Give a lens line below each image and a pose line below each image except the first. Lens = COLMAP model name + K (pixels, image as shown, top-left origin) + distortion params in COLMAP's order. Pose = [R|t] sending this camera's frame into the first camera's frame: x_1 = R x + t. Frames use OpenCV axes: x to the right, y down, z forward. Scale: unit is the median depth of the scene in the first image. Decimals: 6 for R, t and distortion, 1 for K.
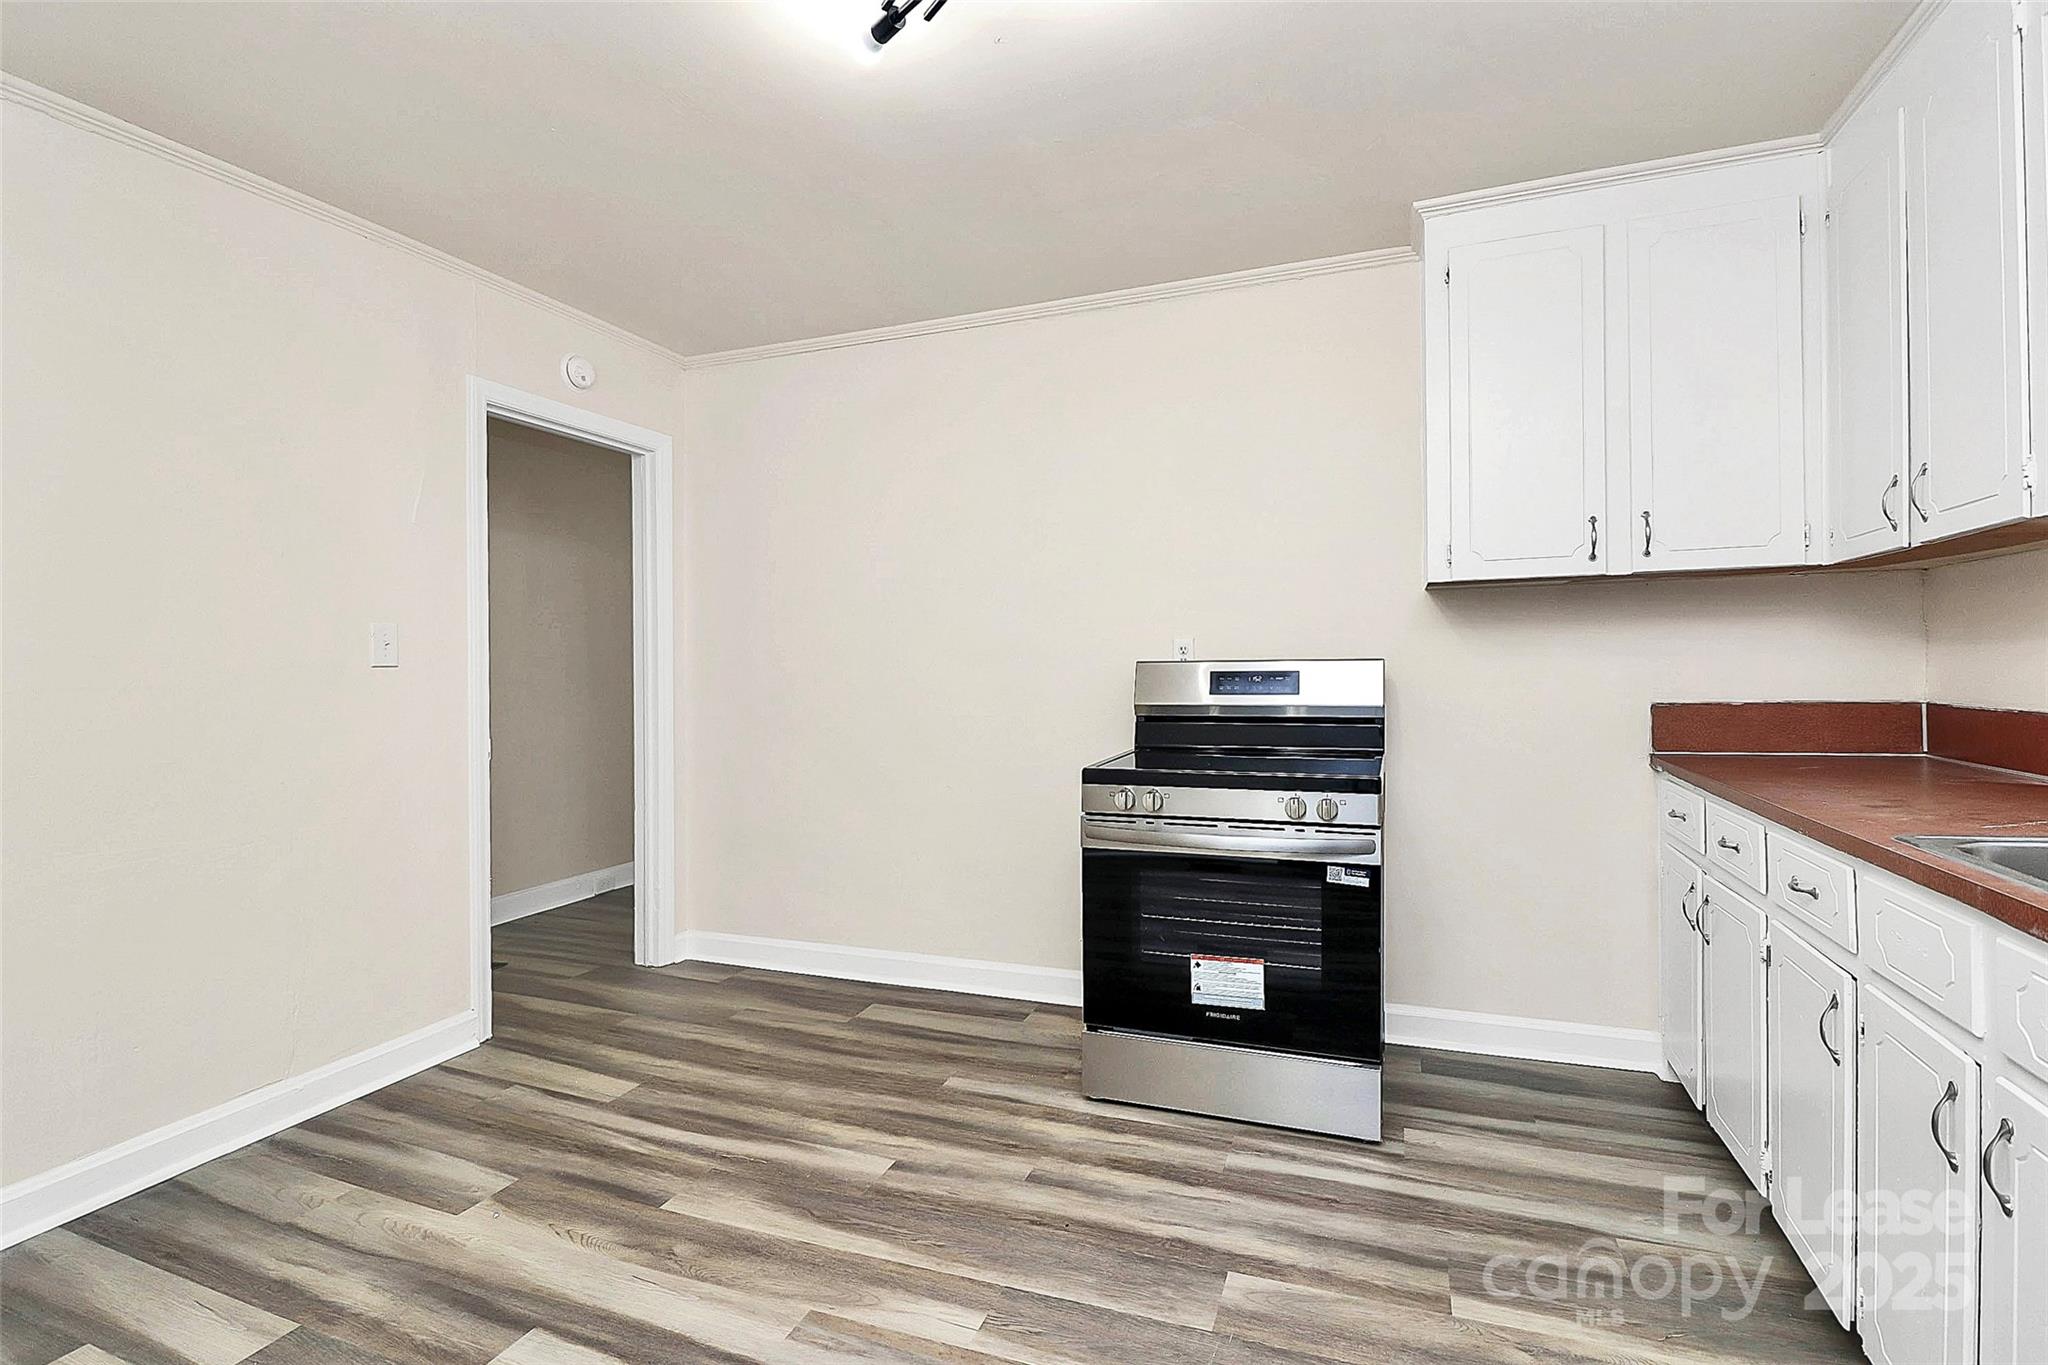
lens RADIAL K [[990.0, 0, 1028.9], [0, 990.0, 665.4], [0, 0, 1]] dist [0.002064, 0.000096]
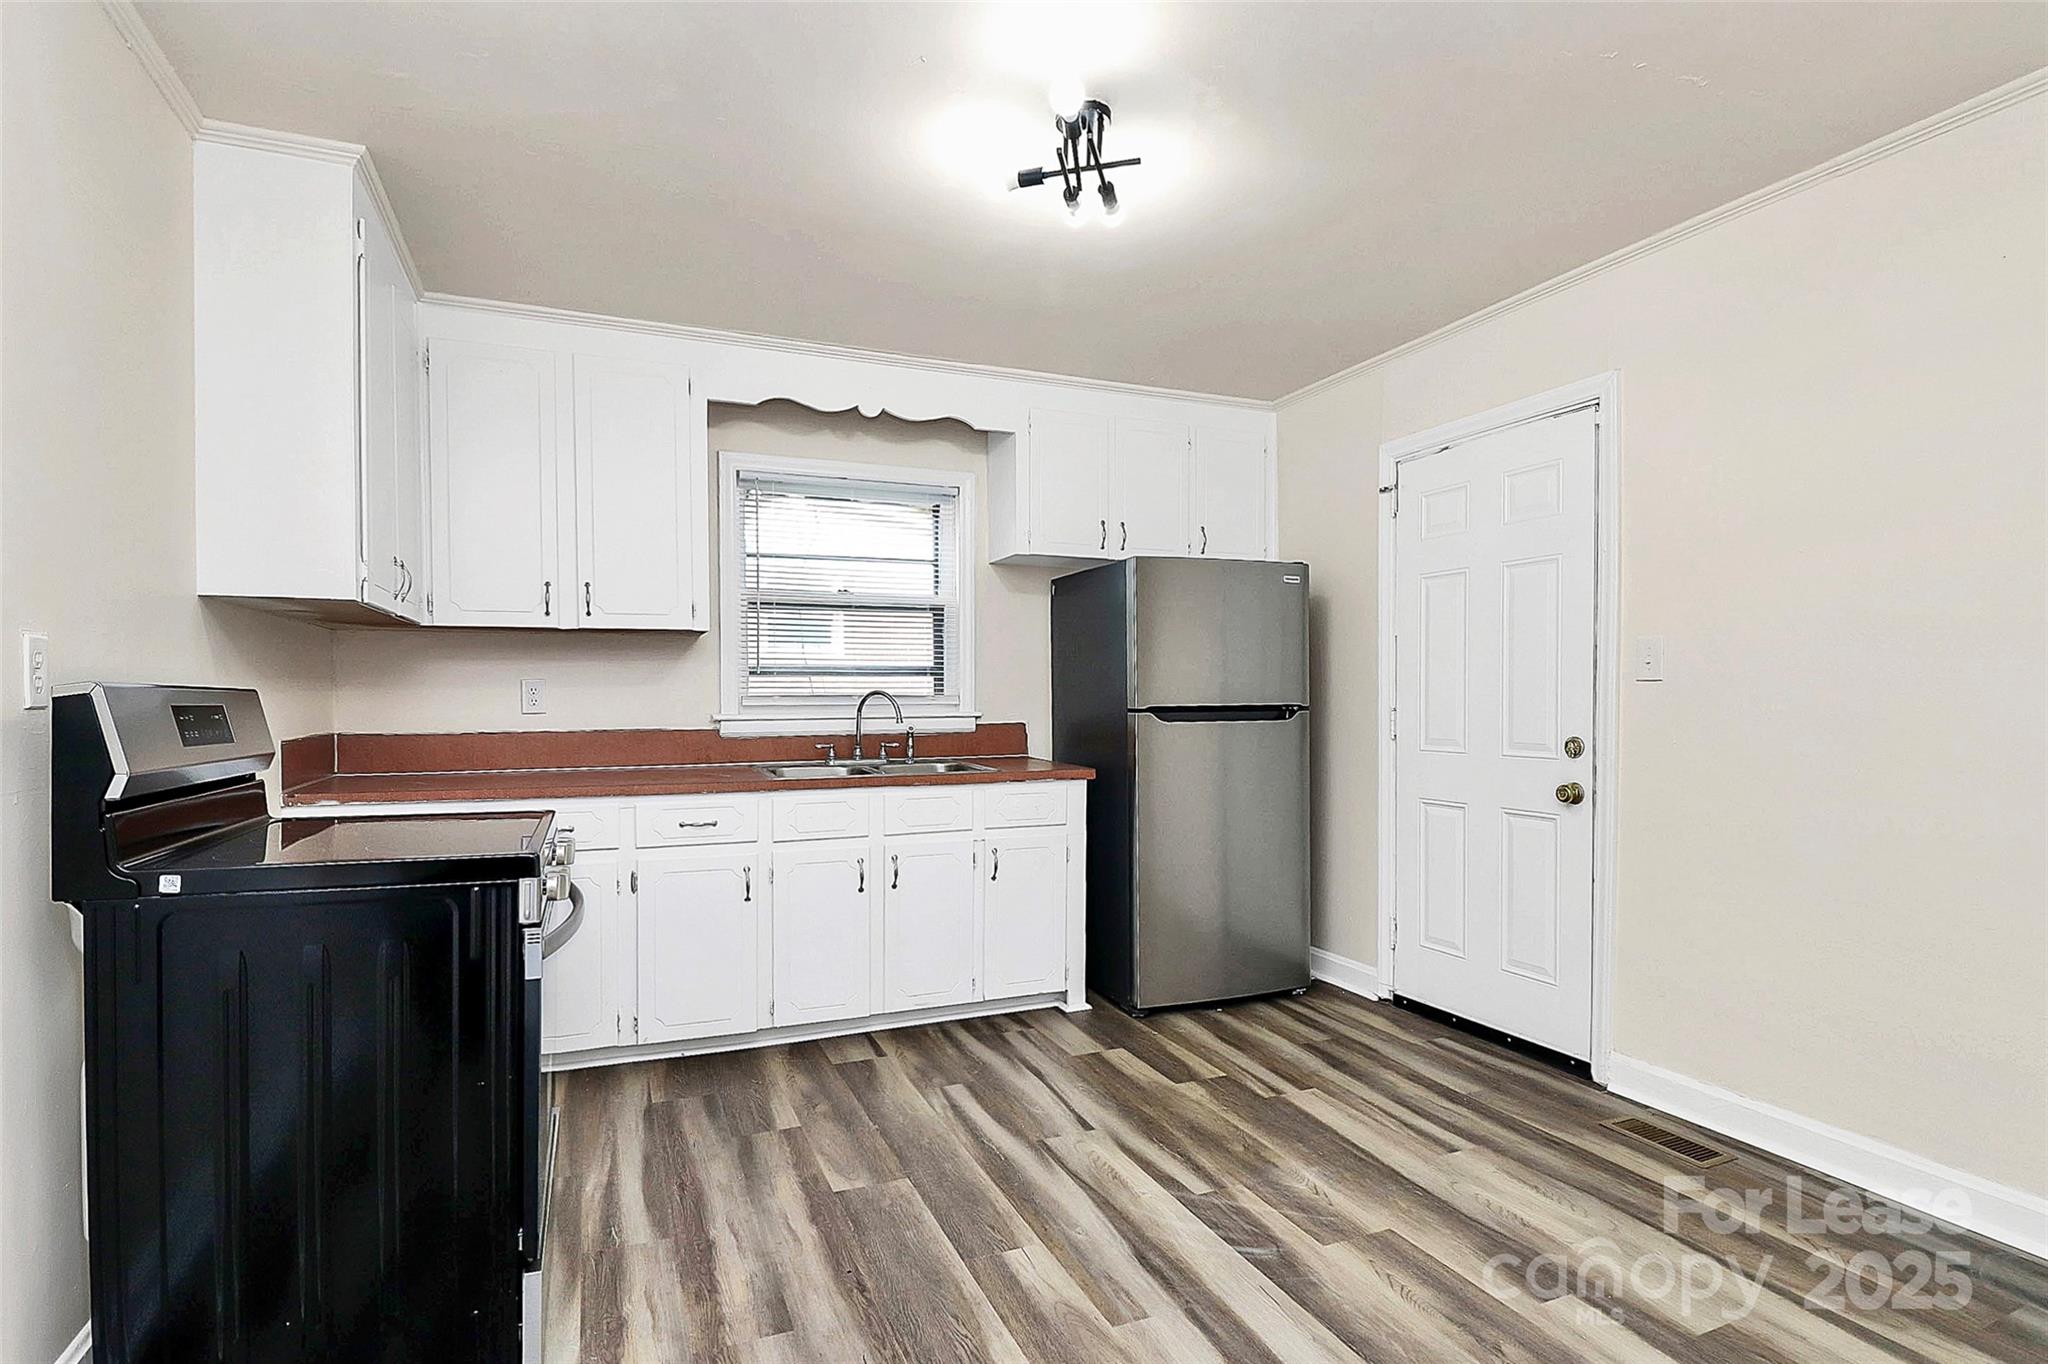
lens RADIAL K [[992.0, 0, 1024.9], [0, 992.0, 723.9], [0, 0, 1]] dist [0.001714, -0.000352]
pose [[-0.686789, -0.000978, 0.726856, -0.694927], [0.013054, 0.999821, 0.013680, 0.020313], [-0.726739, 0.018884, -0.686654, 1.363382]]
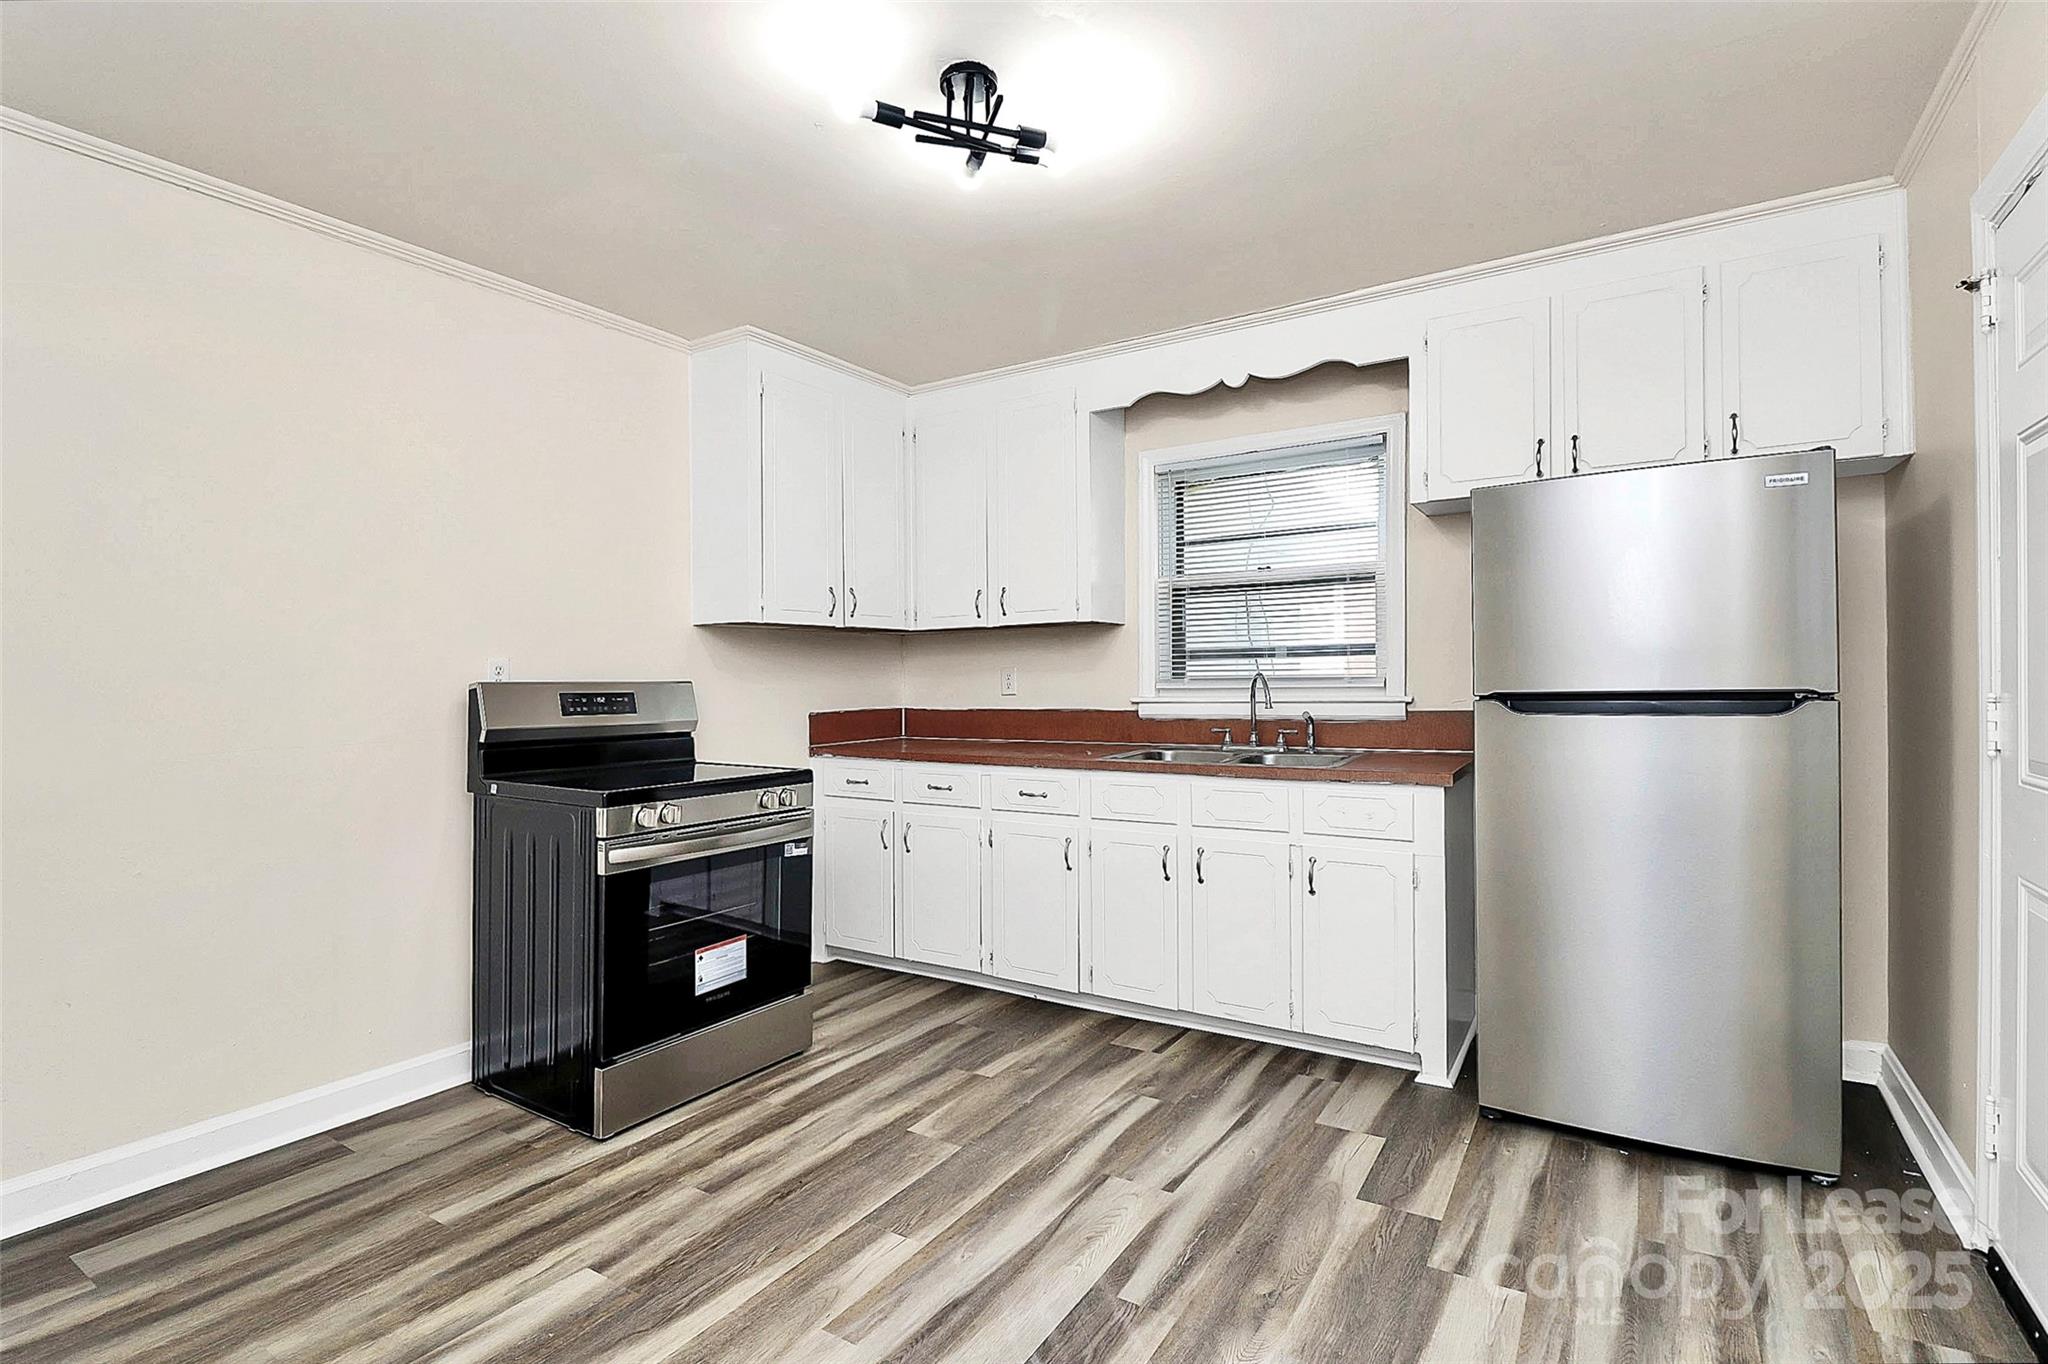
lens RADIAL K [[981.8, 0, 1024.0], [0, 981.8, 682.0], [0, 0, 1]] dist [0.000377, -0.001085]
pose [[0.195474, 0.013485, 0.980616, -0.896683], [0.007786, 0.999853, -0.015302, 0.018938], [-0.980678, 0.010627, 0.195341, 0.474212]]
